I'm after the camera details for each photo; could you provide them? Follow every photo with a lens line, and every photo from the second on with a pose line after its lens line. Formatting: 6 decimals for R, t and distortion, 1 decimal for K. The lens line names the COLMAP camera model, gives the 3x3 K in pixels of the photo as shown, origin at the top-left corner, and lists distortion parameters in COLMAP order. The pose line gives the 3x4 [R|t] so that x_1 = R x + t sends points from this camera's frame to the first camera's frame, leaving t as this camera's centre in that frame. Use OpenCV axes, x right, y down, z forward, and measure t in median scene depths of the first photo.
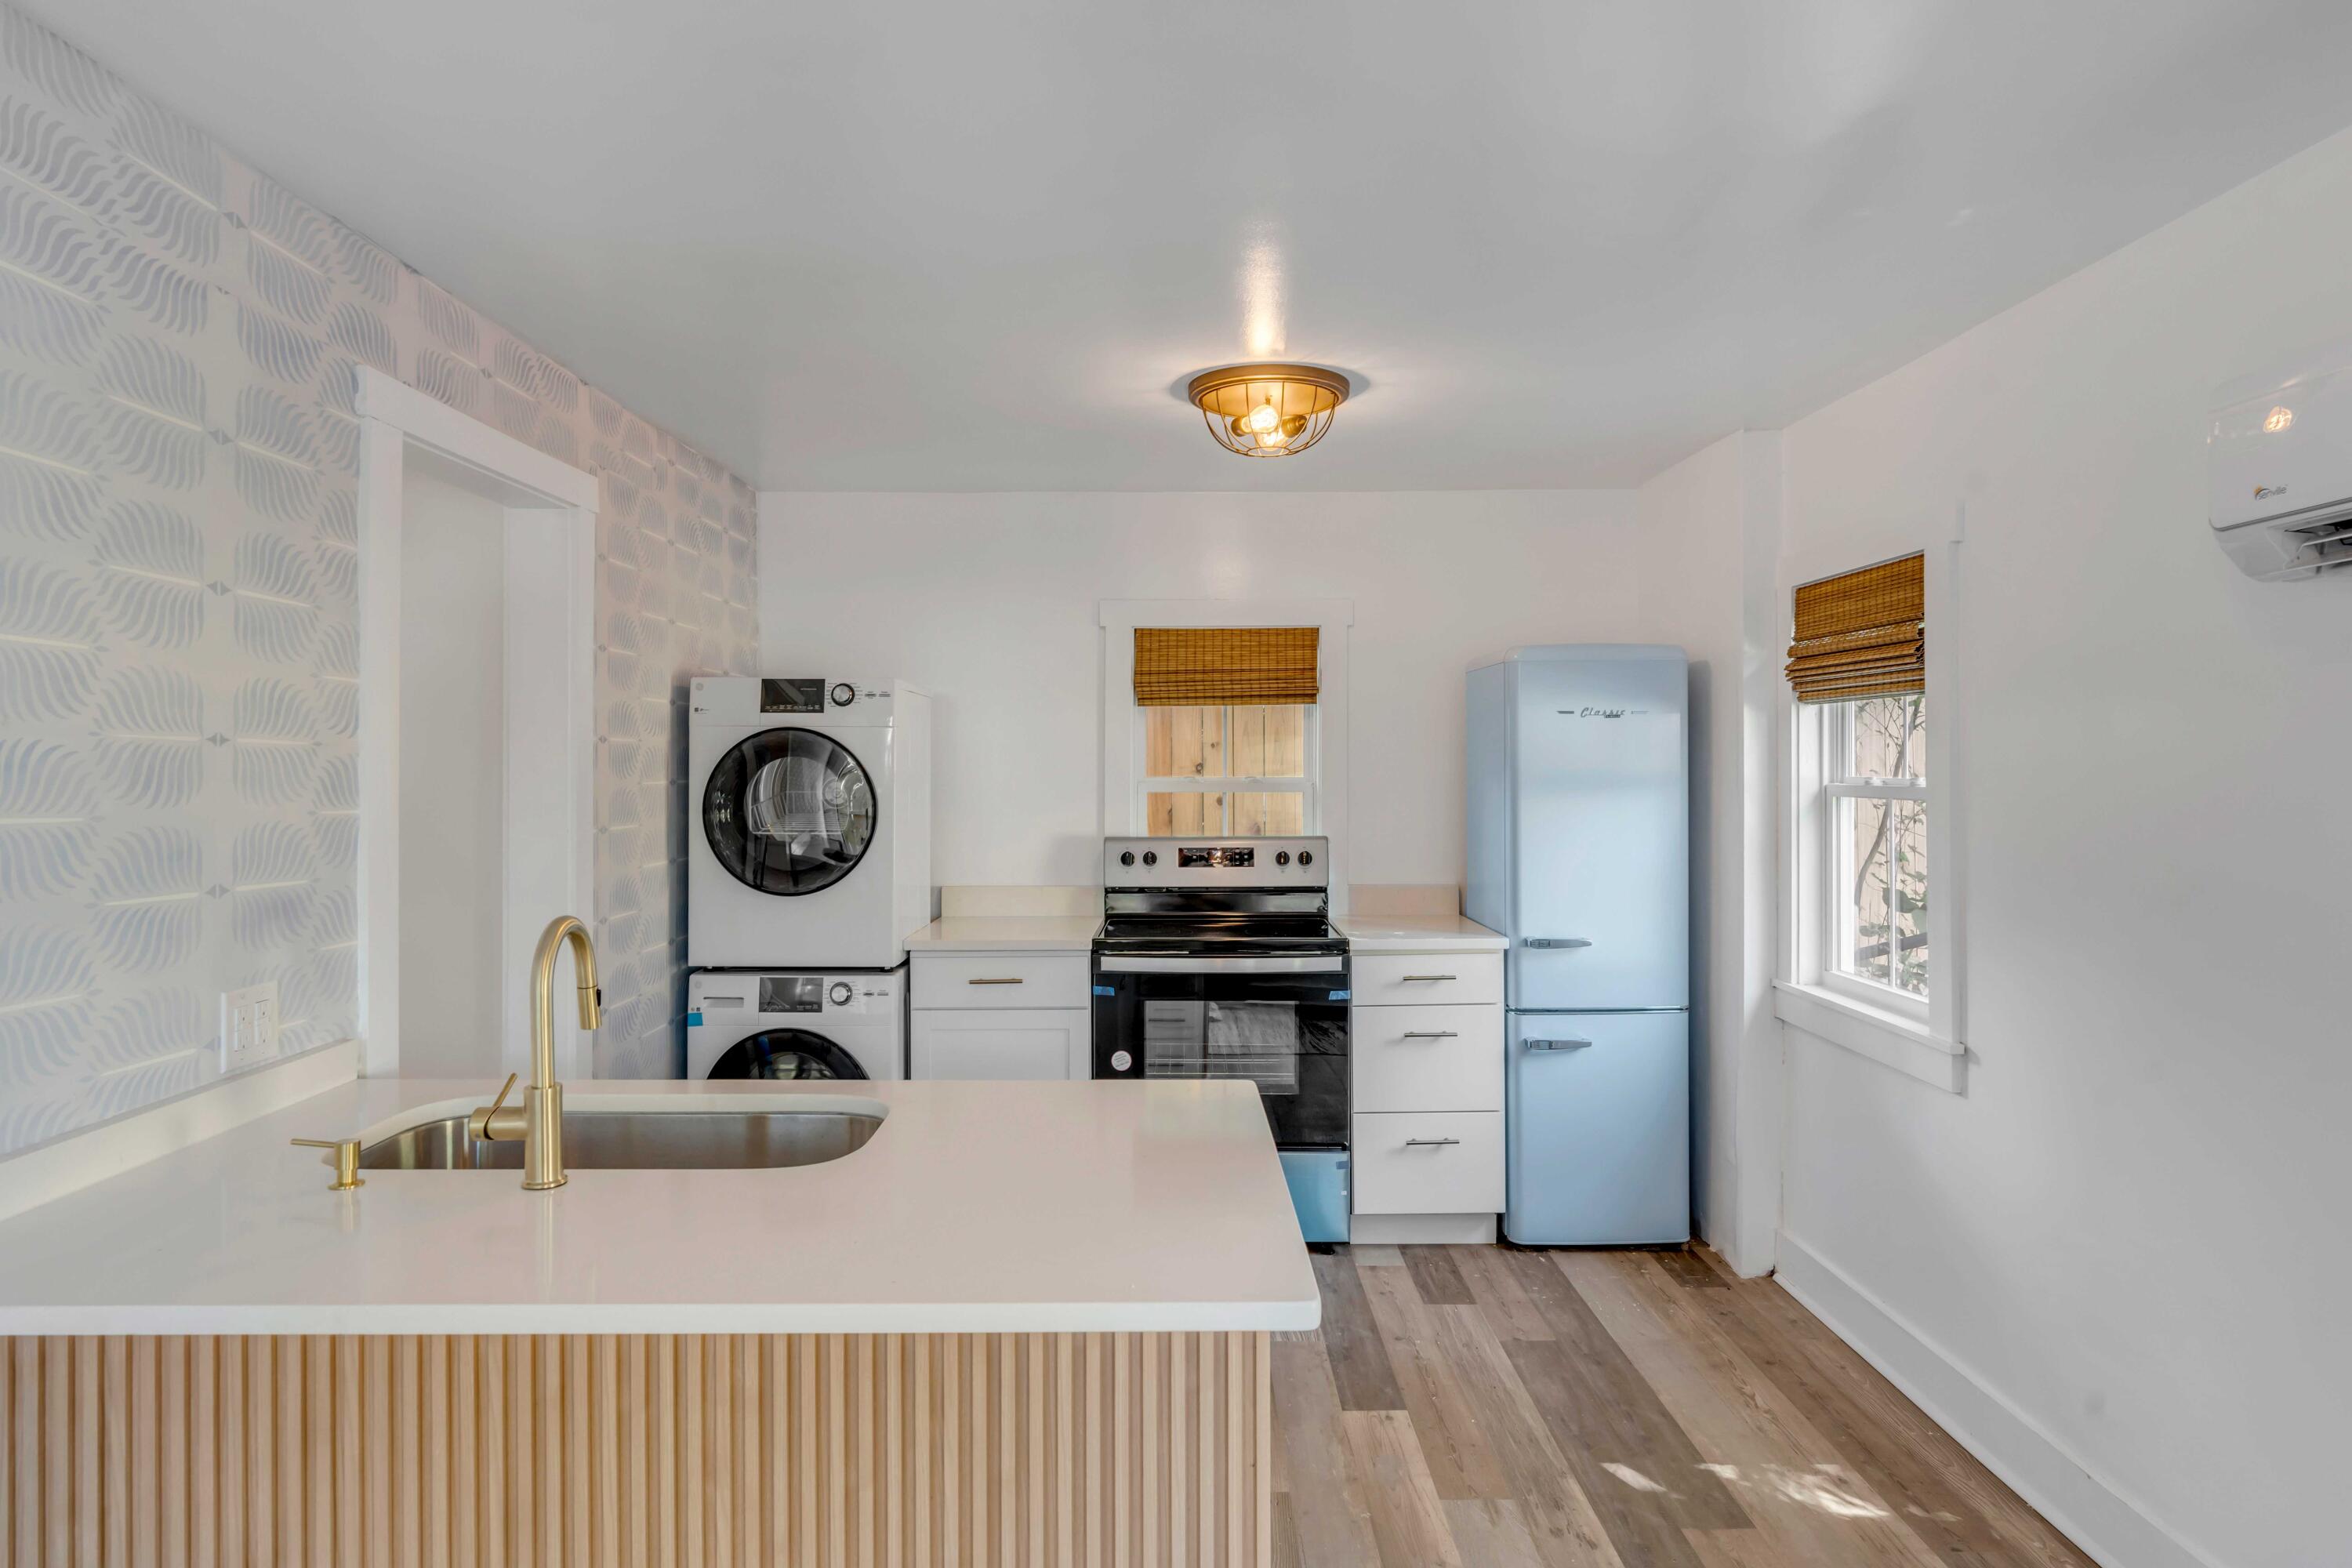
lens RADIAL K [[1338.7, 0, 1176.0], [0, 1338.7, 784.0], [0, 0, 1]] dist [0.001665, -0.000591]
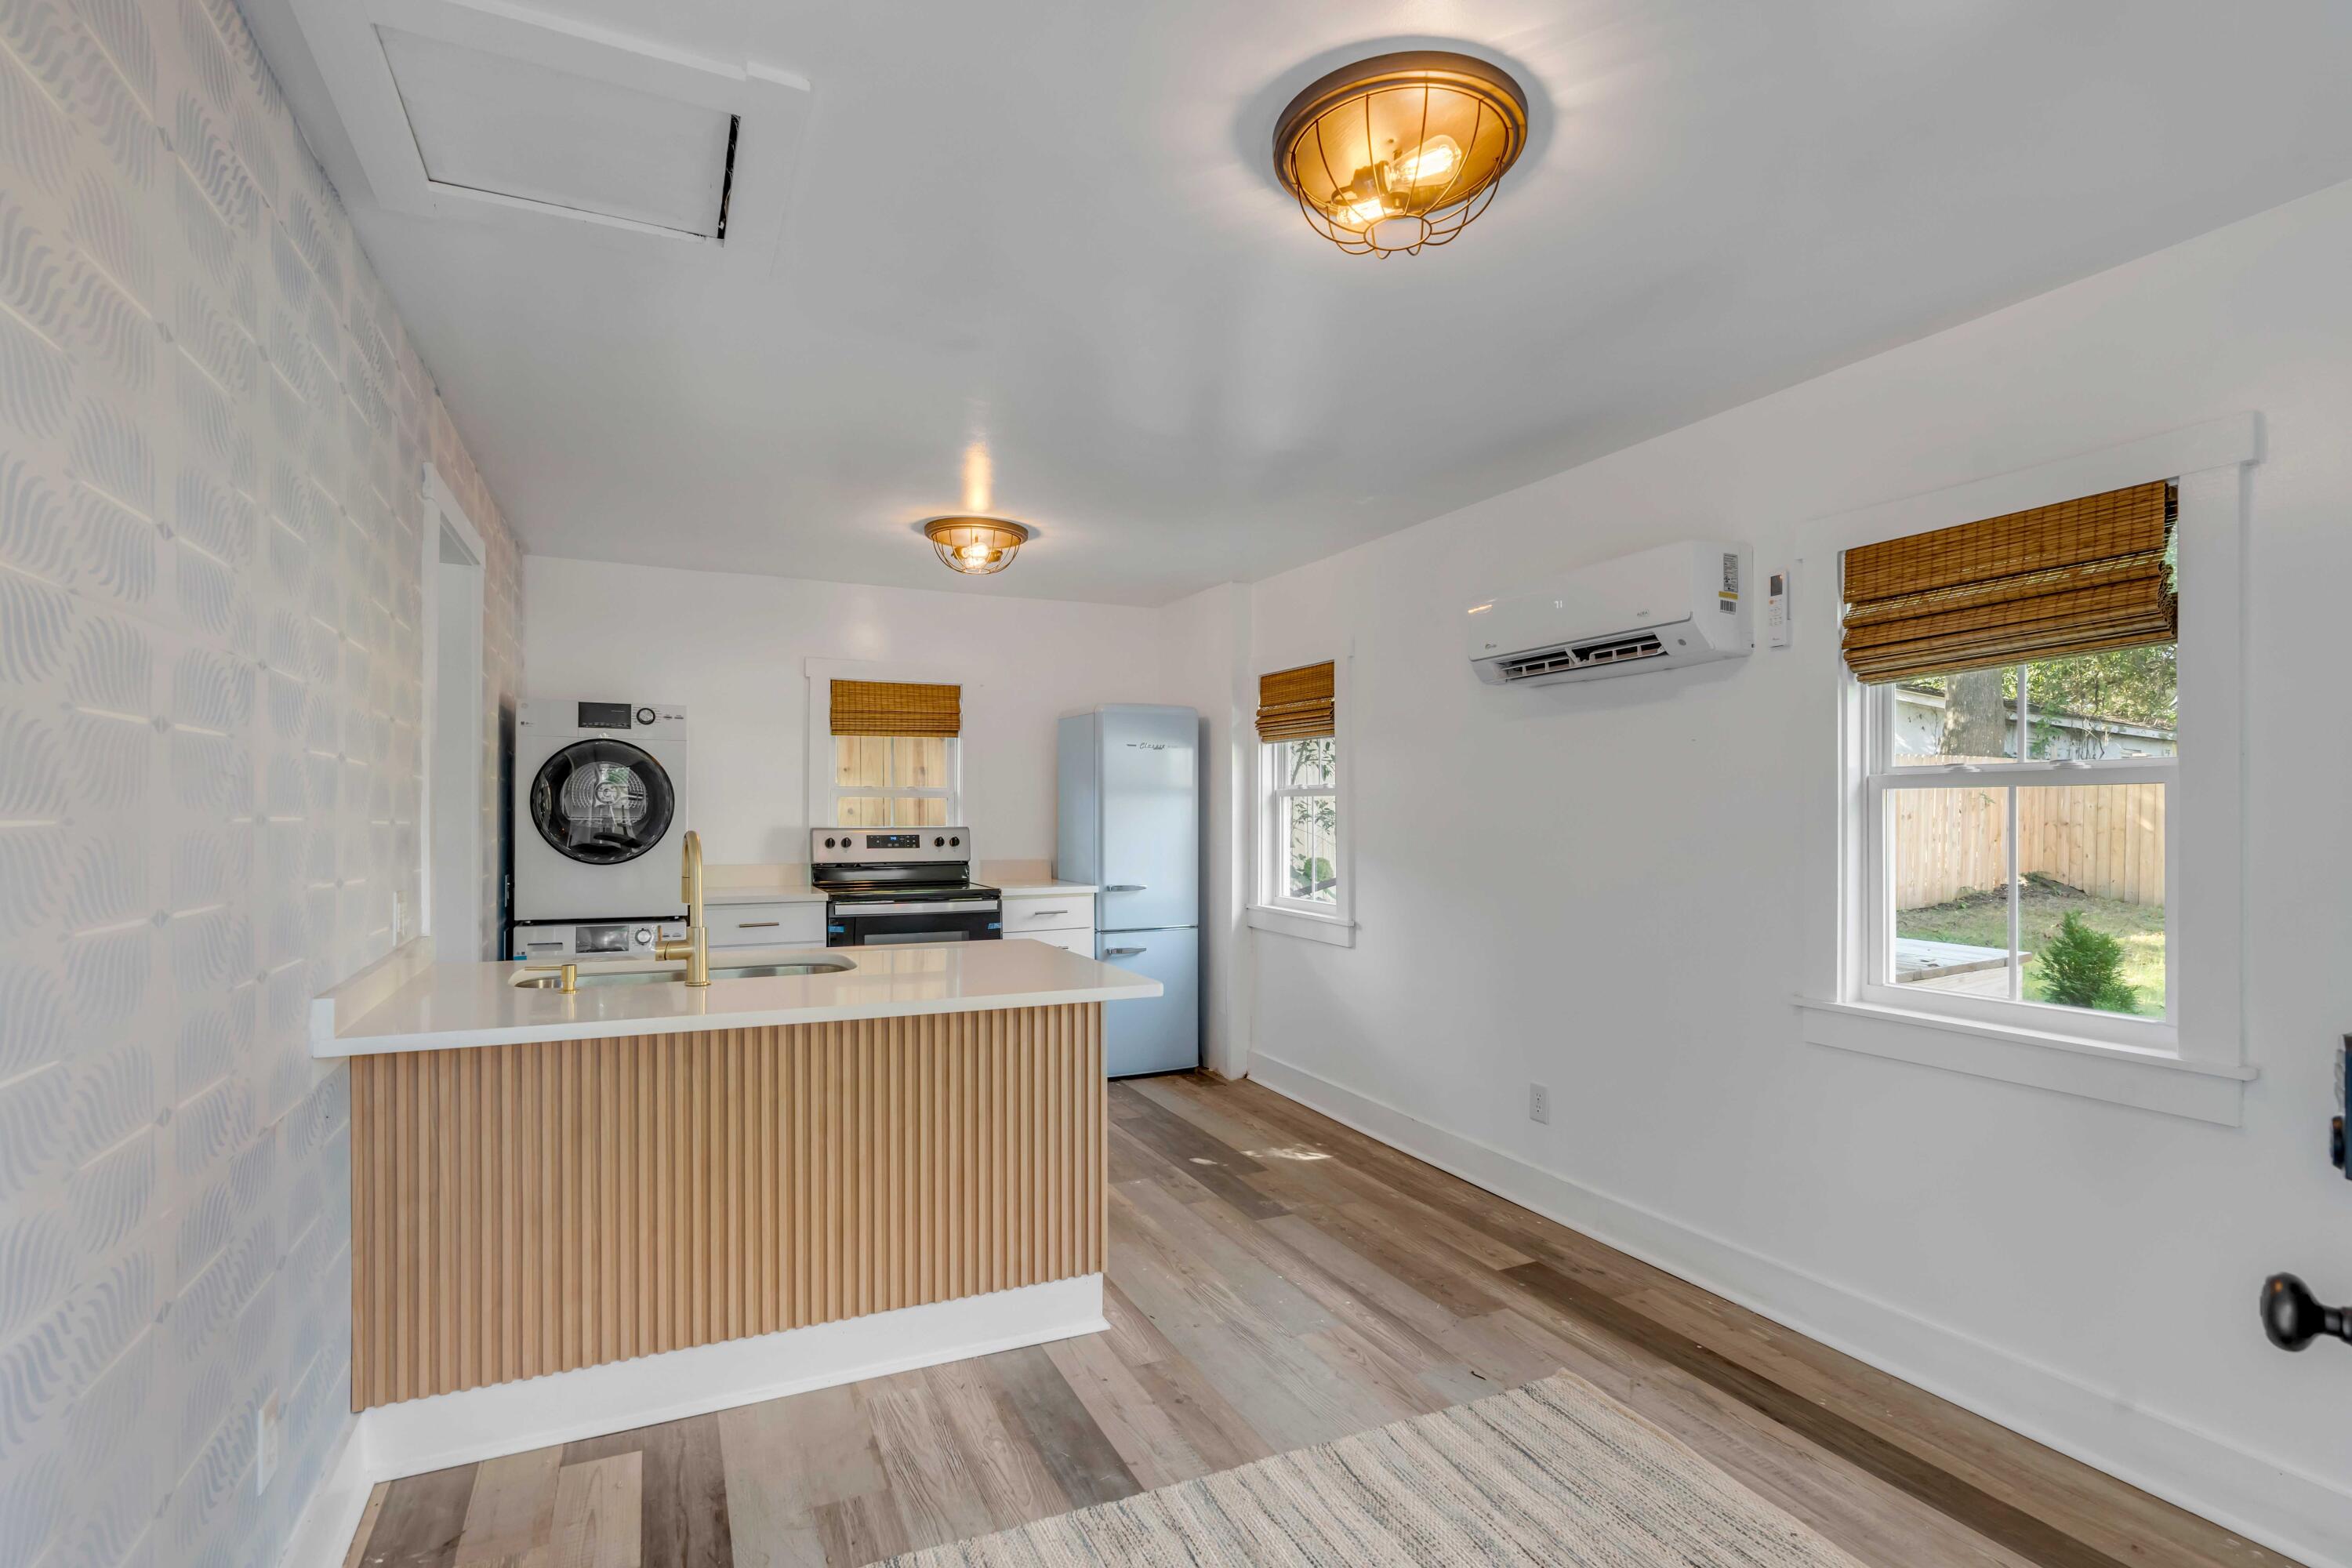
lens RADIAL K [[1110.9, 0, 1173.4], [0, 1110.9, 827.8], [0, 0, 1]] dist [0.000330, -0.000068]
pose [[0.906973, -0.002472, 0.421181, -0.238085], [0.001329, 0.999995, 0.003008, 0.043879], [-0.421186, -0.002169, 0.906972, -0.249748]]
